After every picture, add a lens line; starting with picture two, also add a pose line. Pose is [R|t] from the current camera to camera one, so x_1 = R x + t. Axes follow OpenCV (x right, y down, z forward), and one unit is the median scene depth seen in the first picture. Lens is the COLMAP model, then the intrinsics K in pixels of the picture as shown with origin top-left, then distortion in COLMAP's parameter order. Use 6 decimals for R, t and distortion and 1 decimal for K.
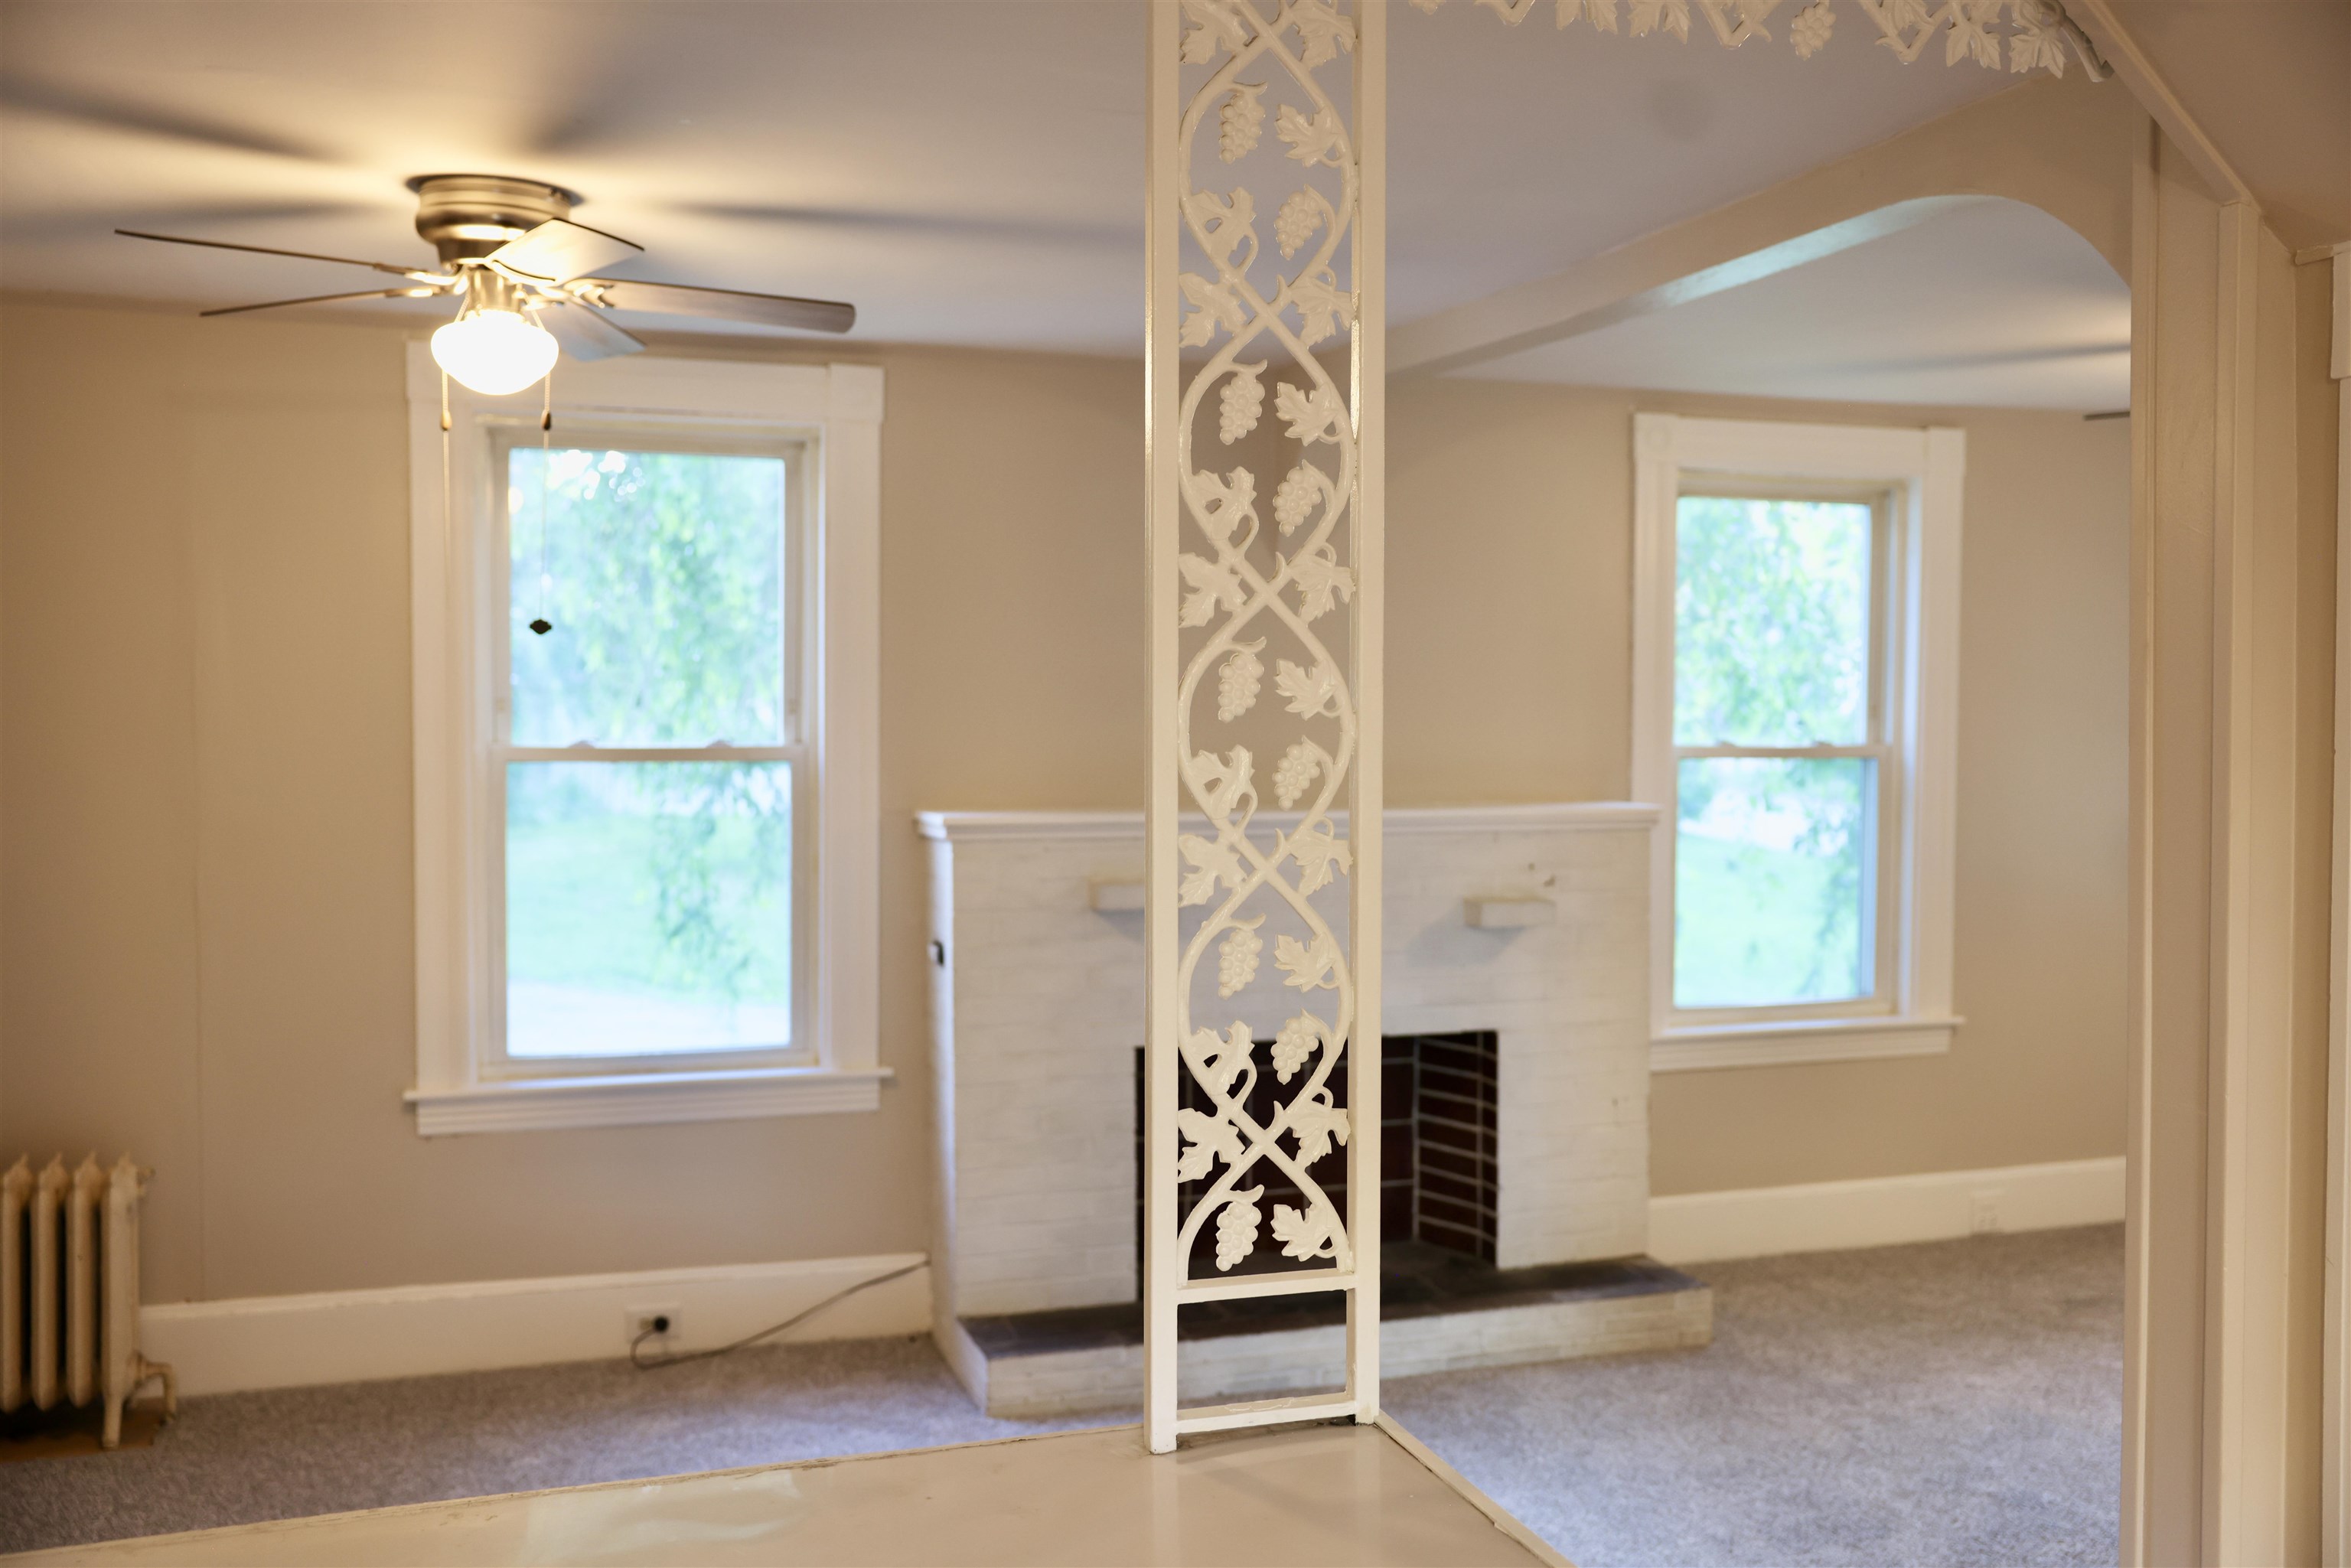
lens RADIAL K [[2092.7, 0, 1175.5], [0, 2092.7, 784.0], [0, 0, 1]] dist [-0.034730, 0.005996]
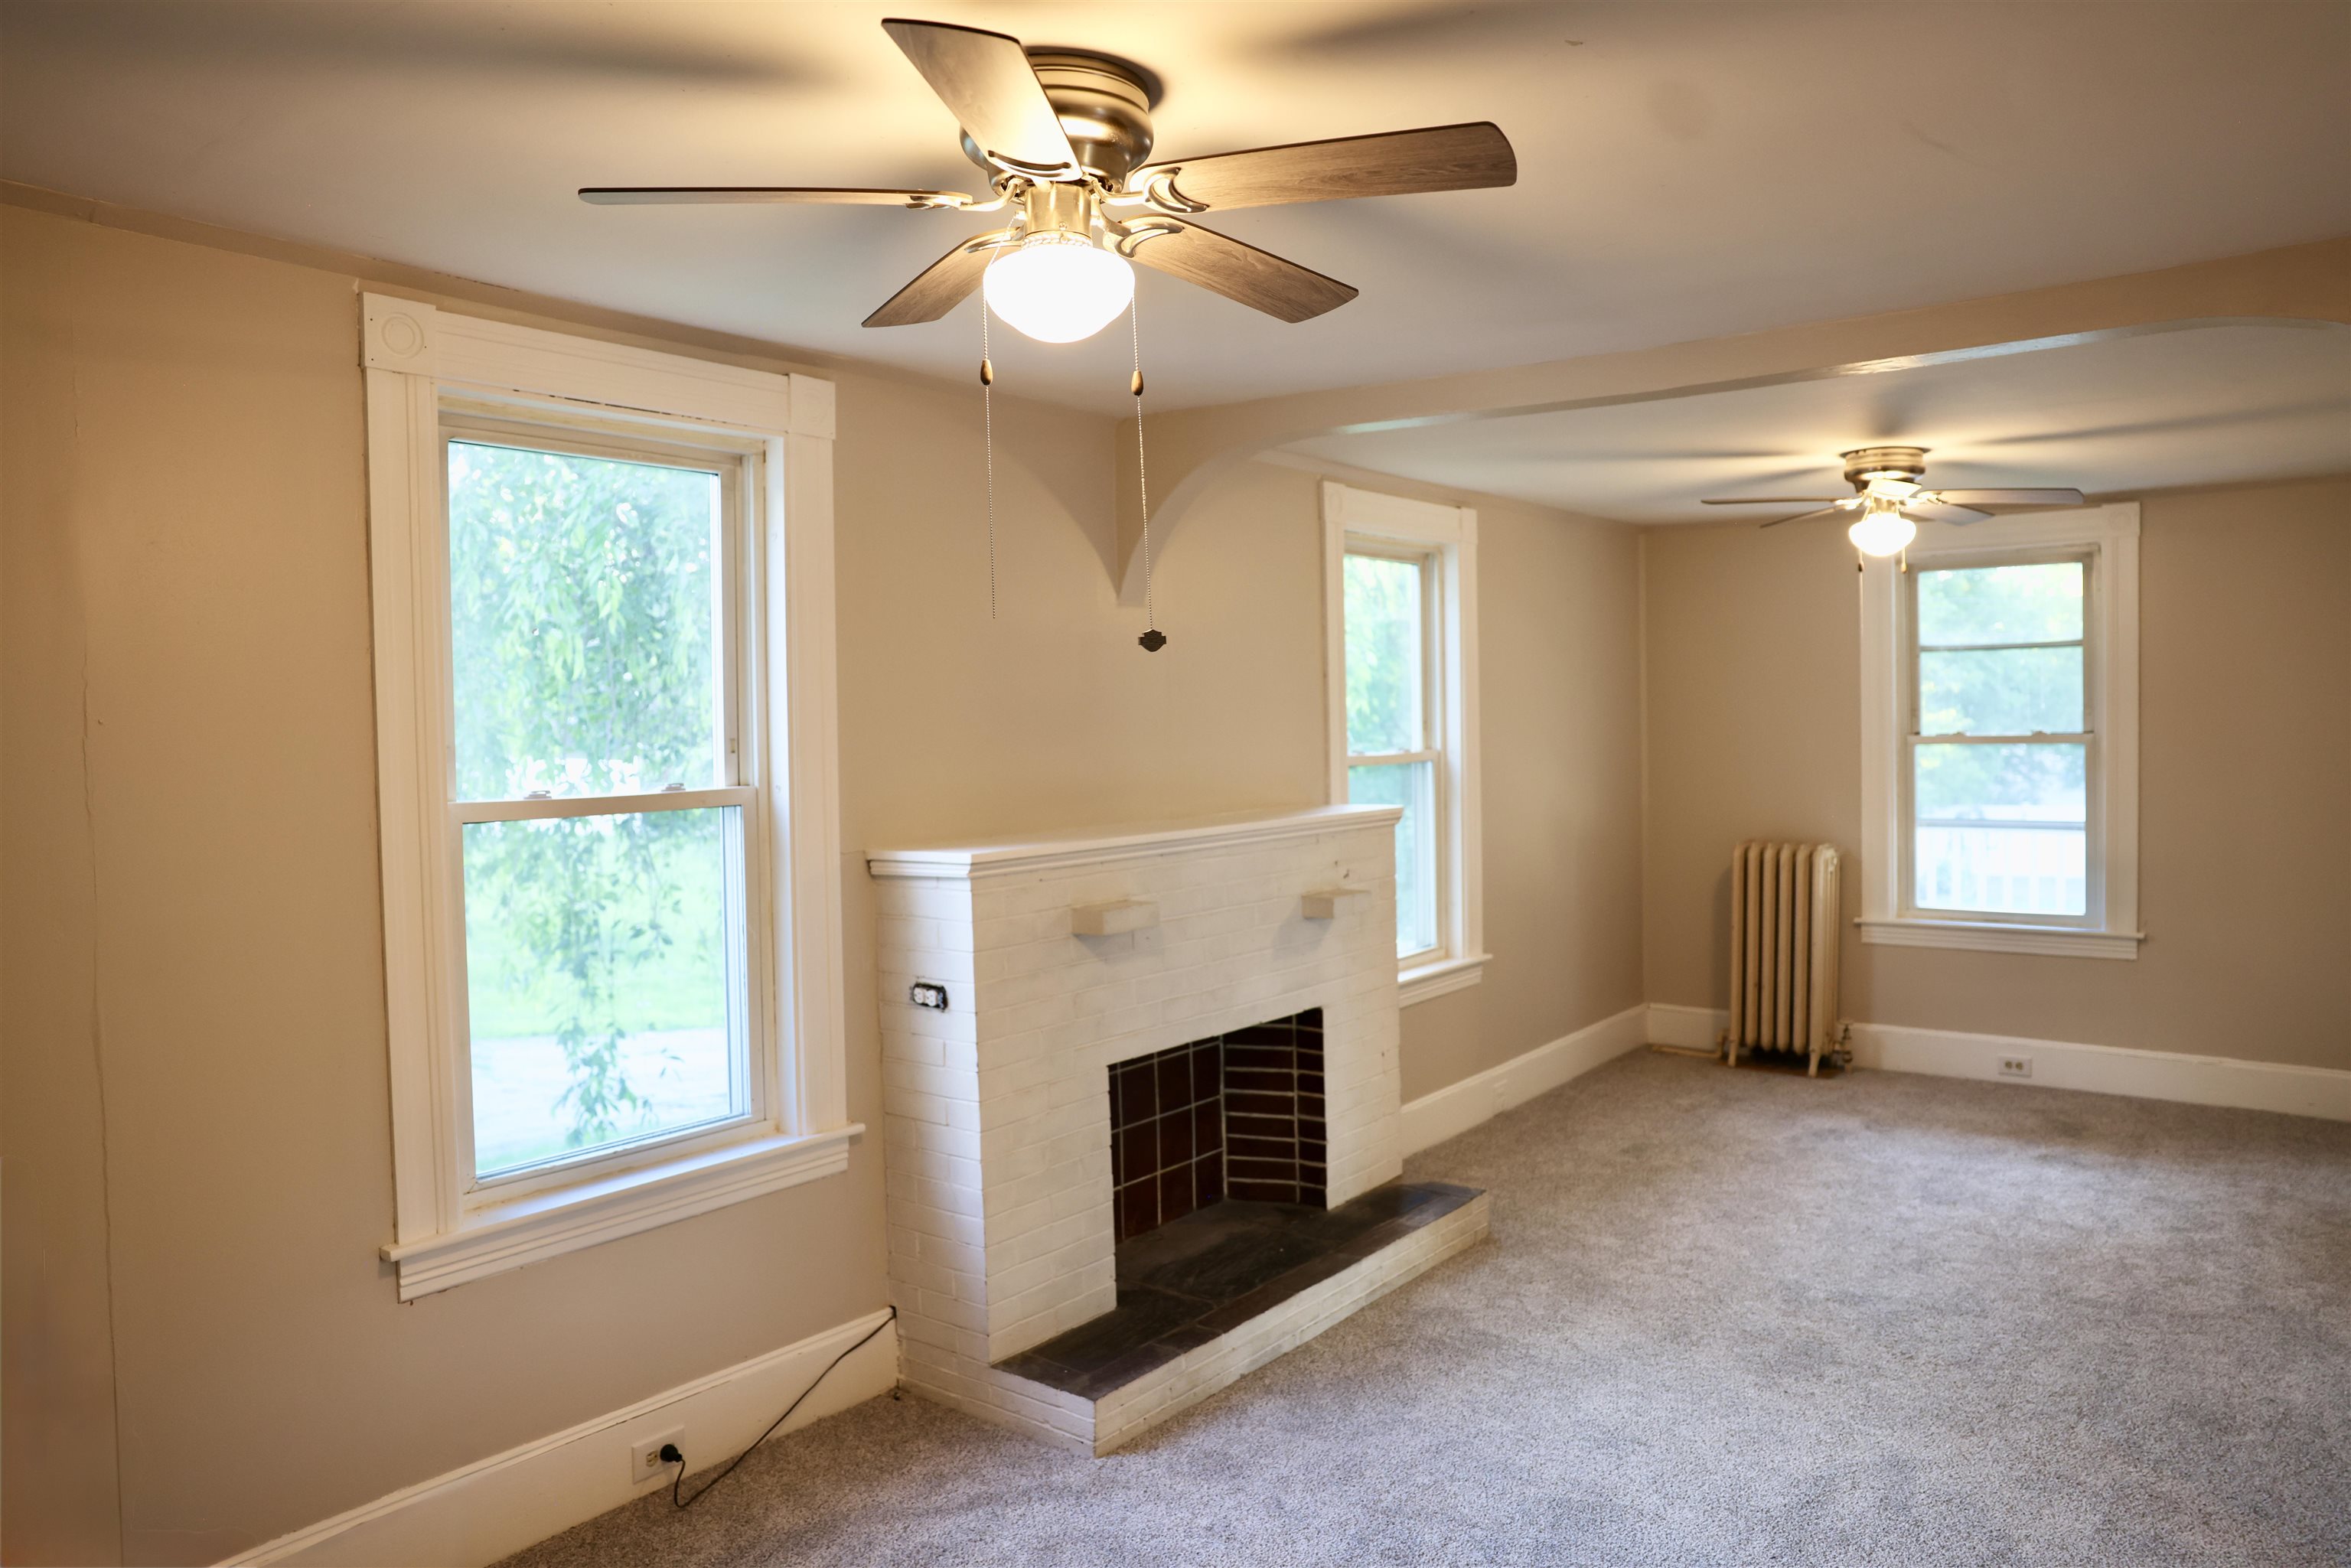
lens RADIAL K [[1609.0, 0, 1175.5], [0, 1609.0, 784.0], [0, 0, 1]] dist [-0.117494, 0.097206]
pose [[0.823863, -0.045089, 0.564993, -0.427520], [0.049106, 0.998761, 0.008101, -0.016898], [-0.564658, 0.021071, 0.825056, 0.326472]]
